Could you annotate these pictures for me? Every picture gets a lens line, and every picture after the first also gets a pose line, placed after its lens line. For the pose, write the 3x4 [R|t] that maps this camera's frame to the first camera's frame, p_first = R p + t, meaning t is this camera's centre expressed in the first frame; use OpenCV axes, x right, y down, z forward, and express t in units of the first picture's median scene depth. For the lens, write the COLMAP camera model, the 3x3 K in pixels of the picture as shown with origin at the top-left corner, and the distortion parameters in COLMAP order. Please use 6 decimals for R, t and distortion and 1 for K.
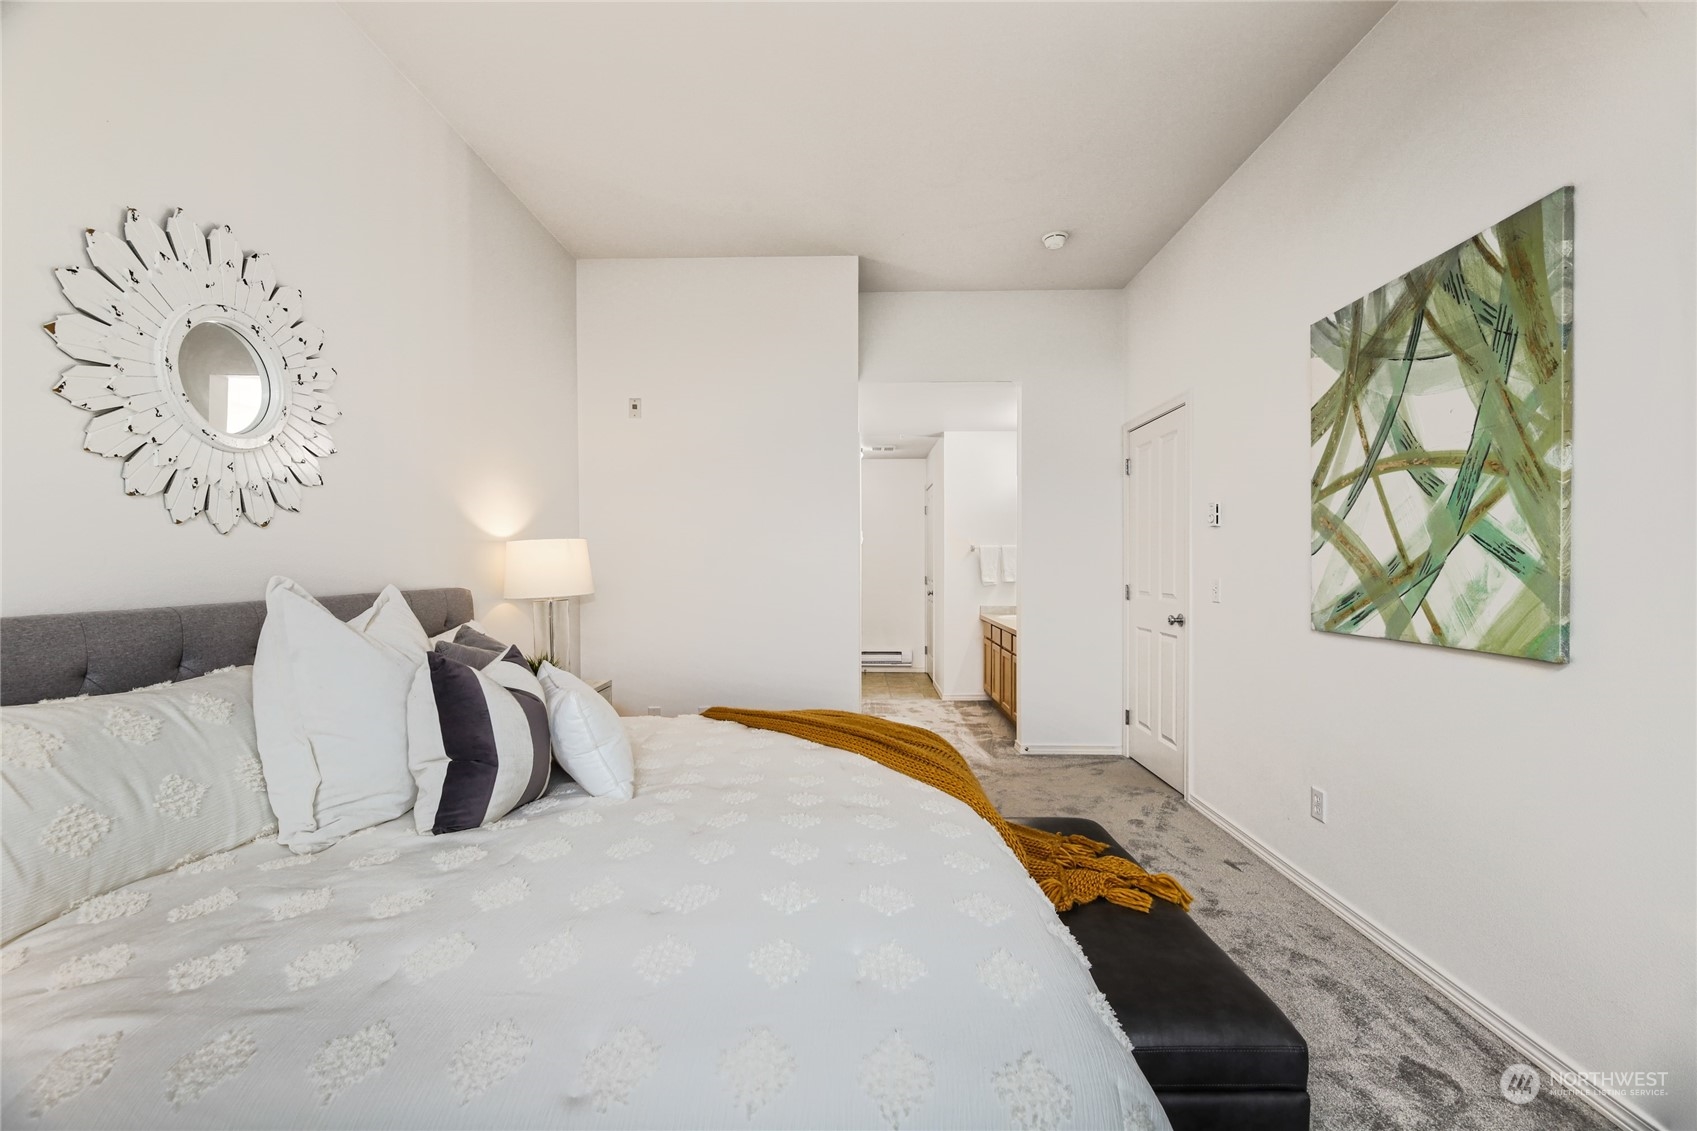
lens RADIAL K [[682.8, 0, 846.2], [0, 682.8, 562.9], [0, 0, 1]] dist [0.002111, -0.003396]
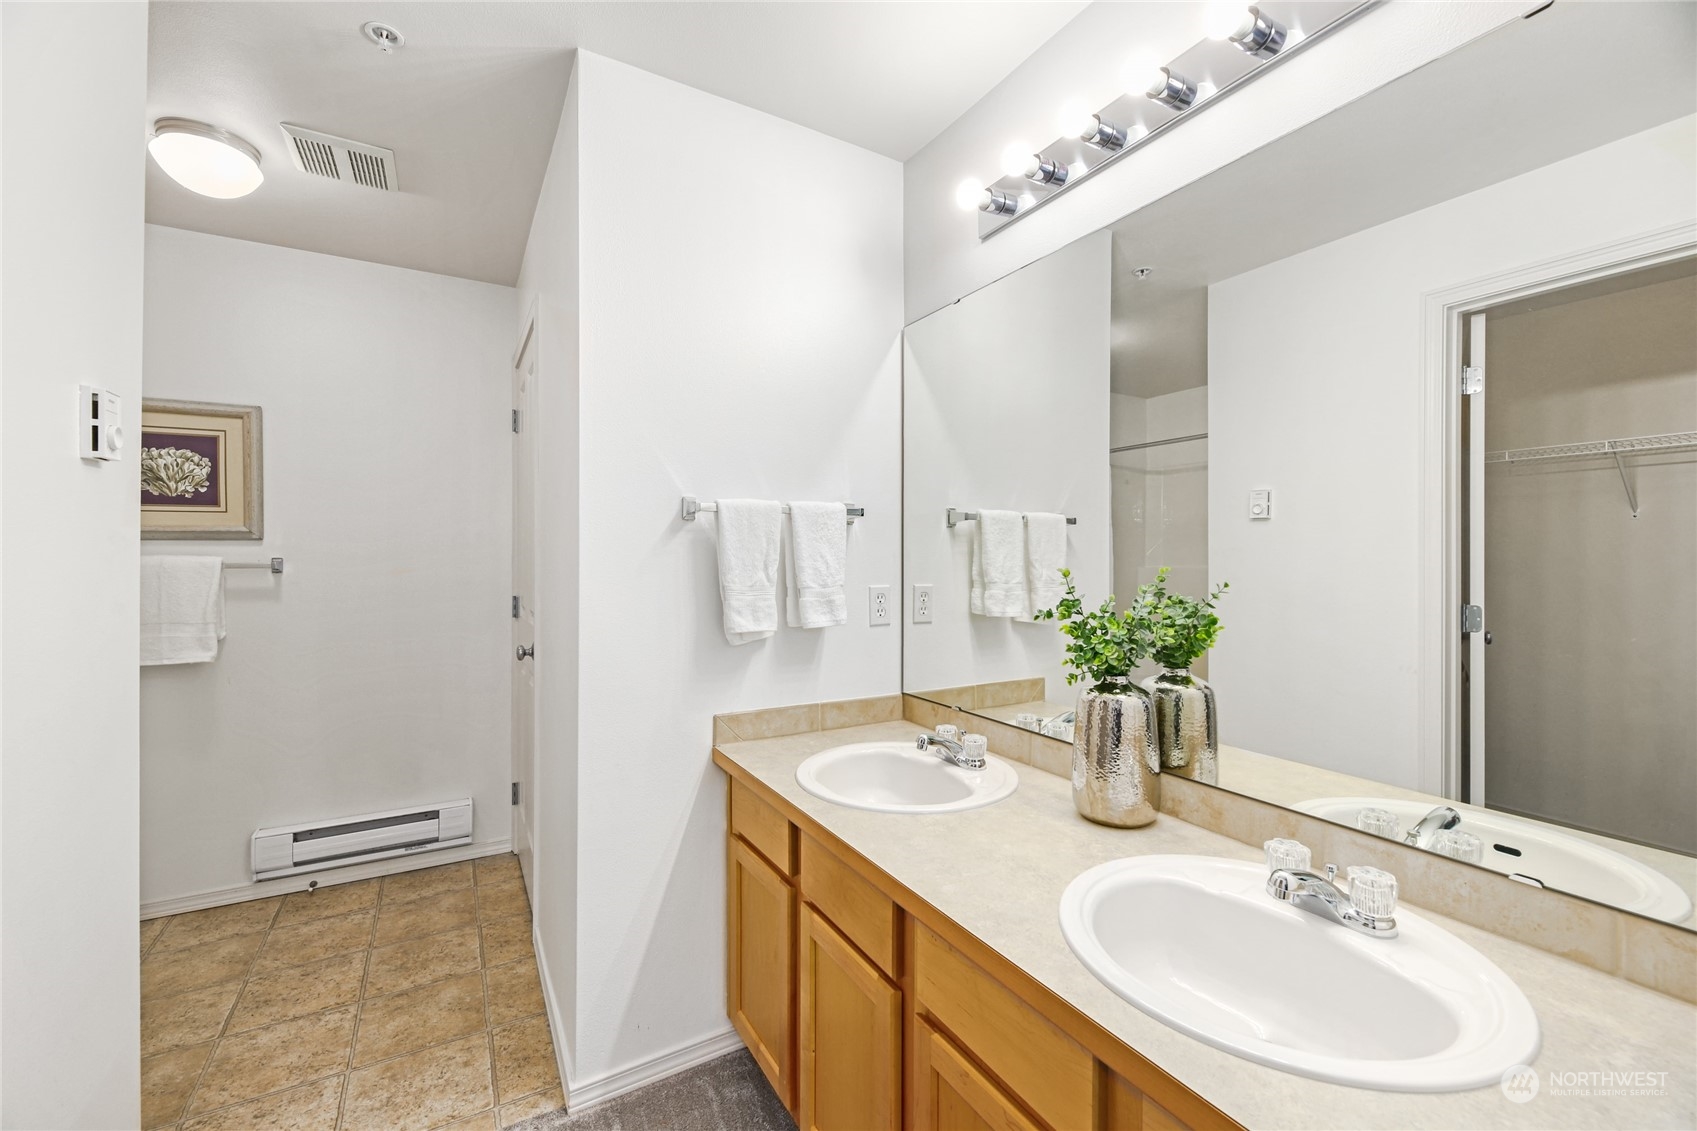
lens RADIAL K [[682.8, 0, 845.3], [0, 682.8, 555.2], [0, 0, 1]] dist [0.002111, -0.003396]
pose [[0.856226, 0.003270, 0.516590, 0.098425], [0.000678, 0.999972, -0.007453, -0.001203], [-0.516600, 0.006732, 0.856200, 0.733565]]
